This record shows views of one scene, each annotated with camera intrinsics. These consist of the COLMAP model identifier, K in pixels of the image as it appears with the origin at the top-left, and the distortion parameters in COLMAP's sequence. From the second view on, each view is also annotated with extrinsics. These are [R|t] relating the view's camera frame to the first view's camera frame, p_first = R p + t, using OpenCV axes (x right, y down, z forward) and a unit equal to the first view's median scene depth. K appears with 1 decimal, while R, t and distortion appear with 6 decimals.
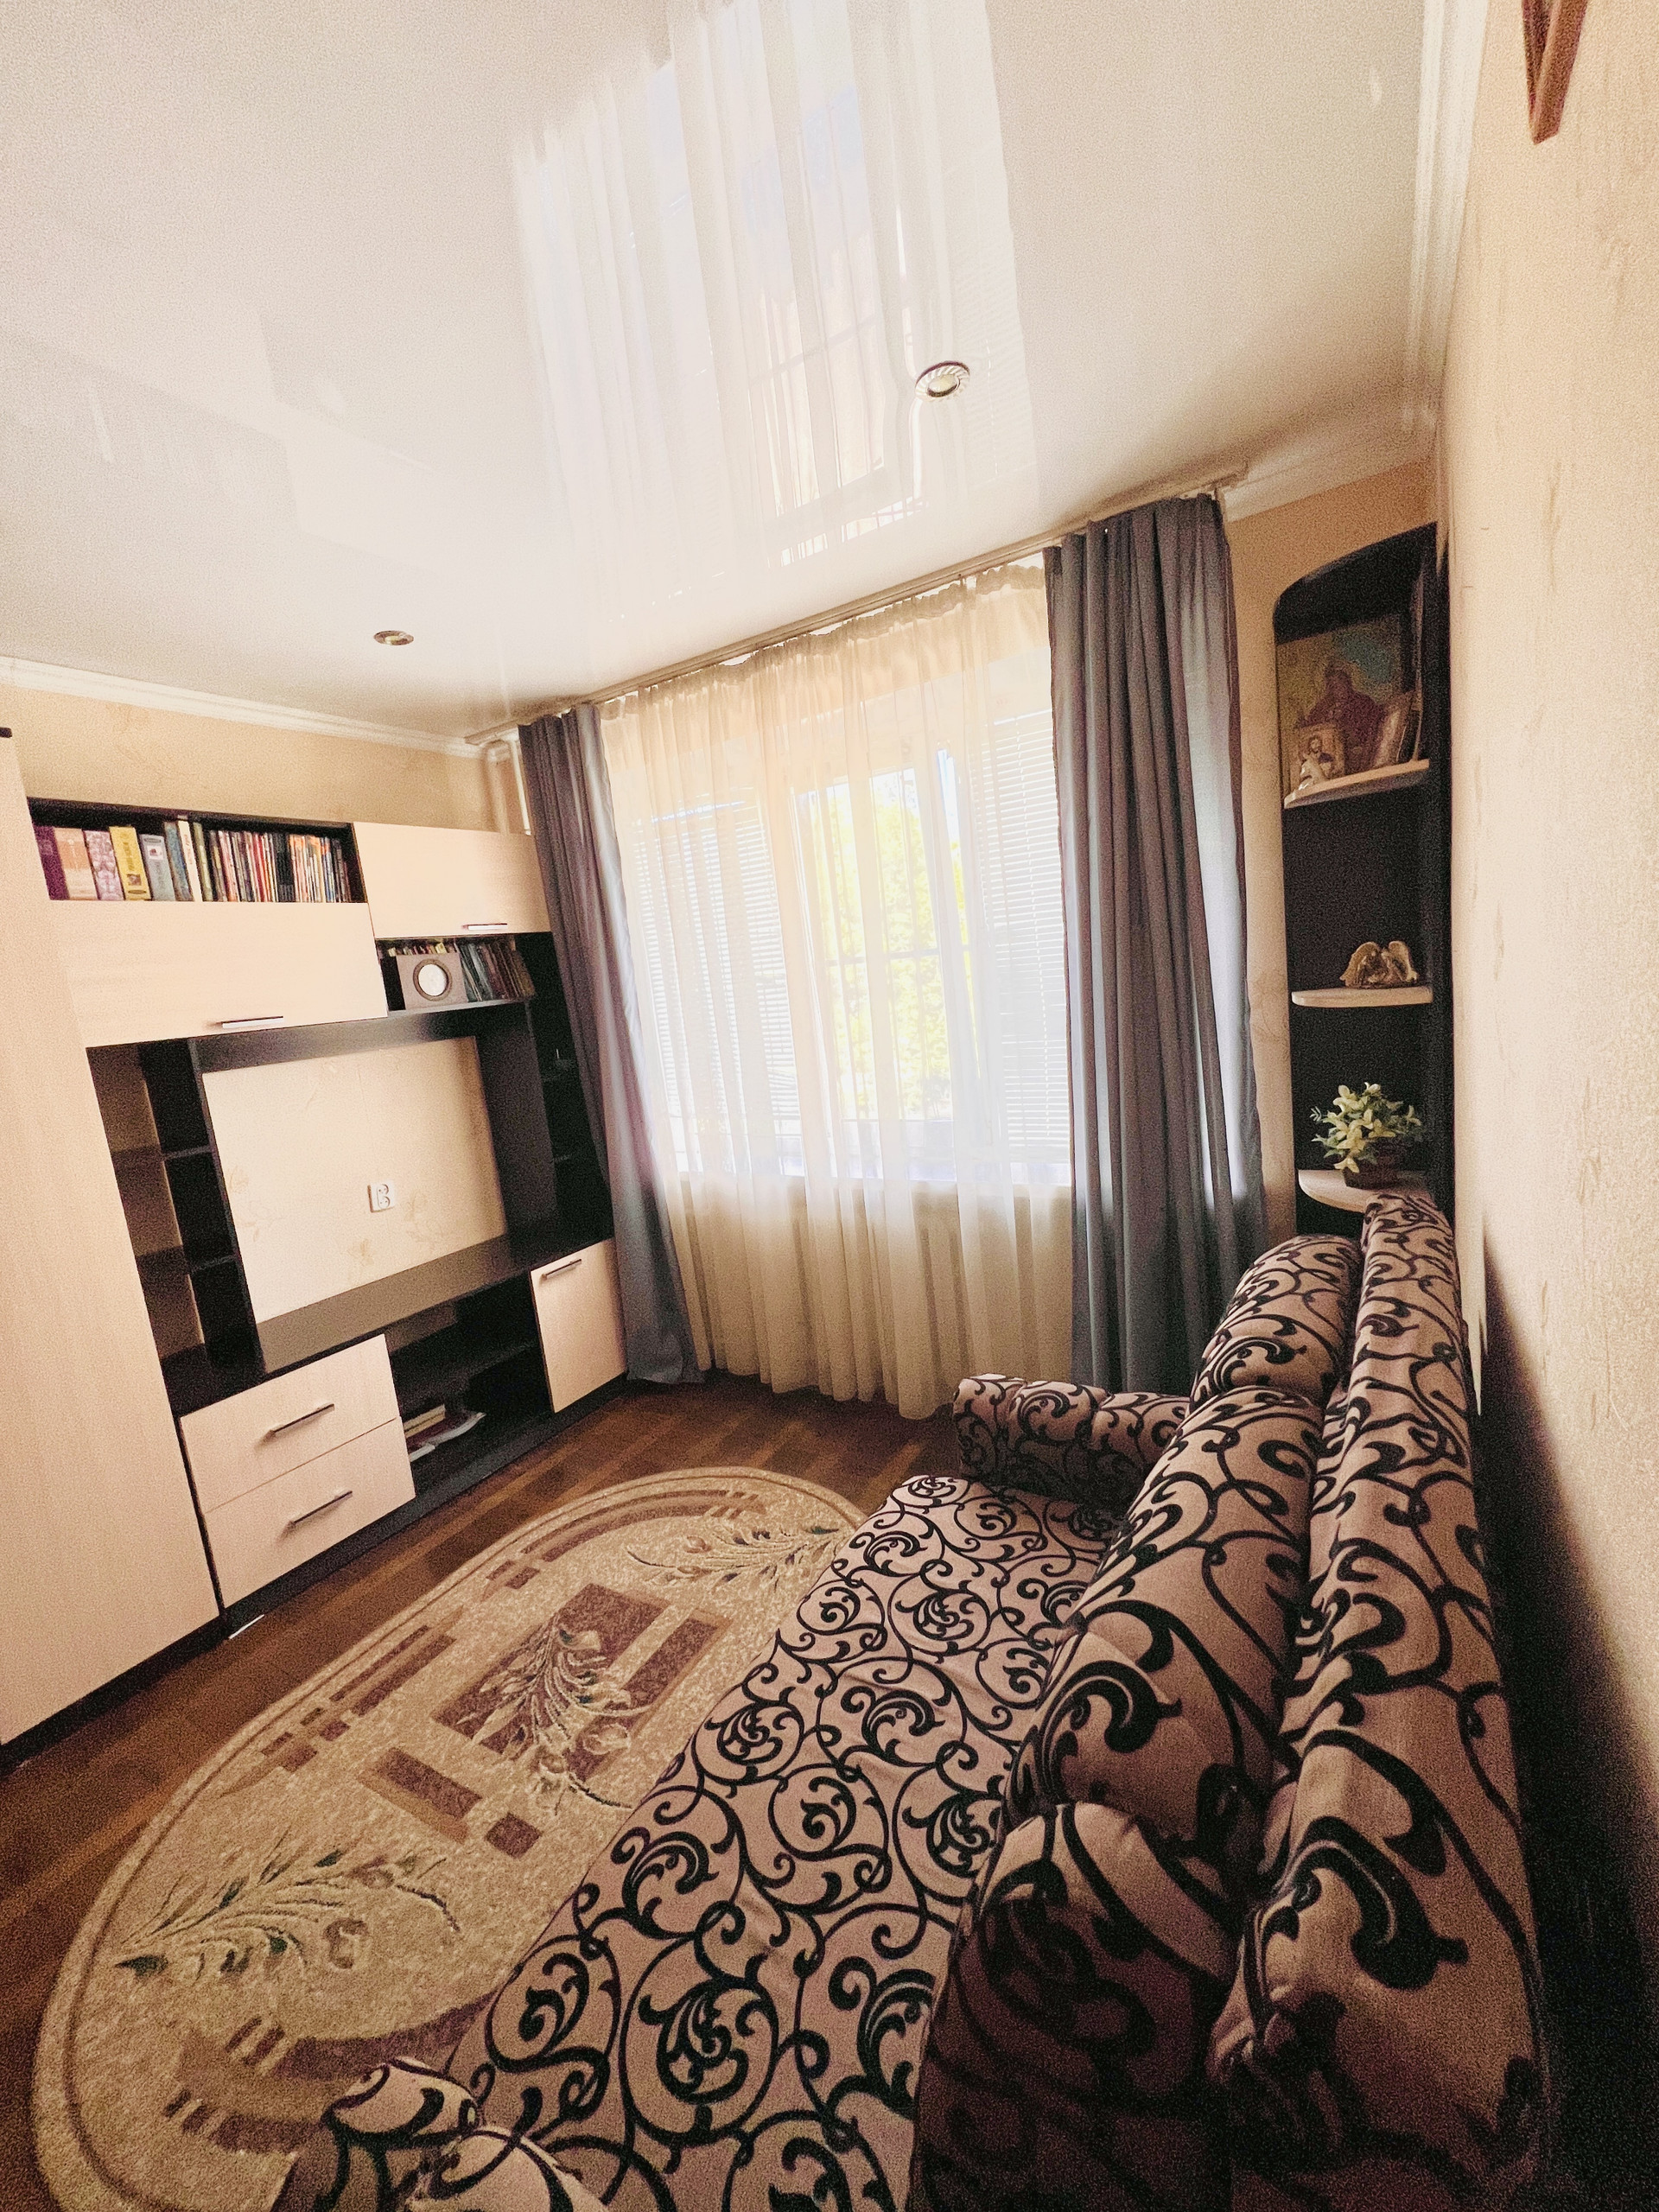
lens RADIAL K [[882.5, 0, 836.5], [0, 882.5, 1100.6], [0, 0, 1]] dist [-0.000345, -0.000183]
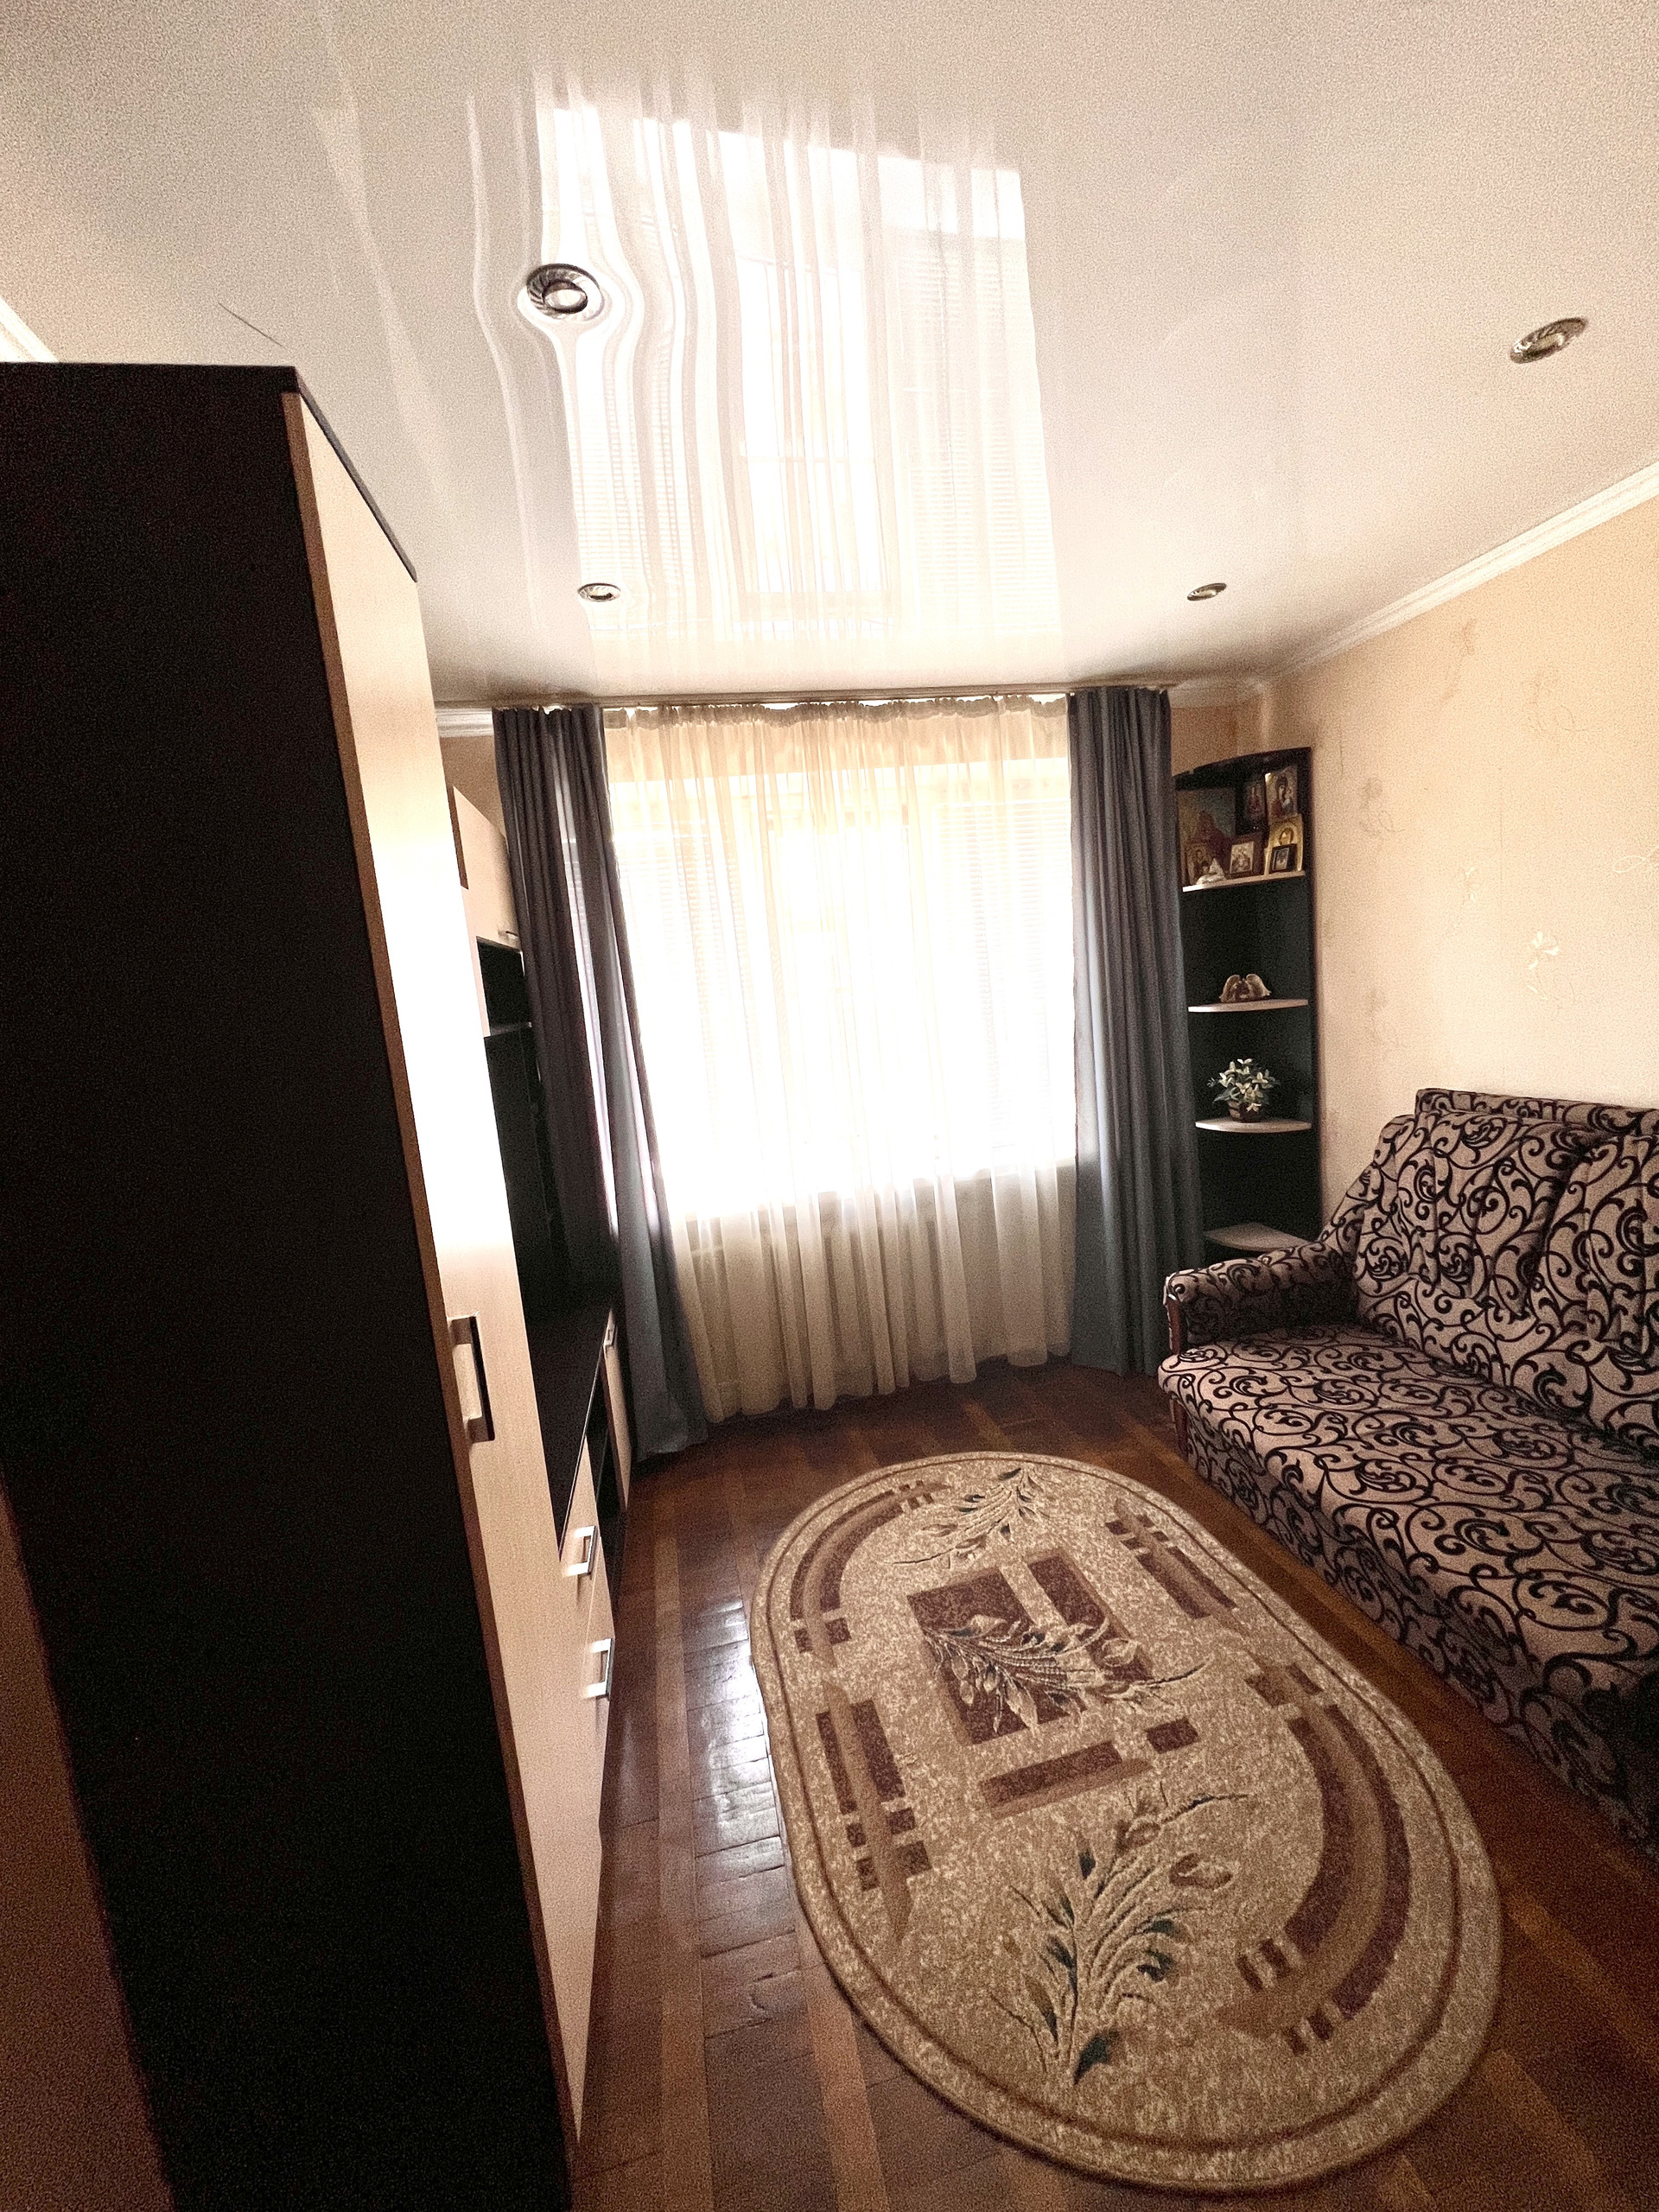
lens RADIAL K [[882.5, 0, 831.6], [0, 882.5, 1100.5], [0, 0, 1]] dist [-0.000345, -0.000183]
pose [[0.736488, -0.051878, 0.674459, -1.124309], [0.121188, 0.991043, -0.056104, 0.058507], [-0.665507, 0.123056, 0.736178, 0.317346]]
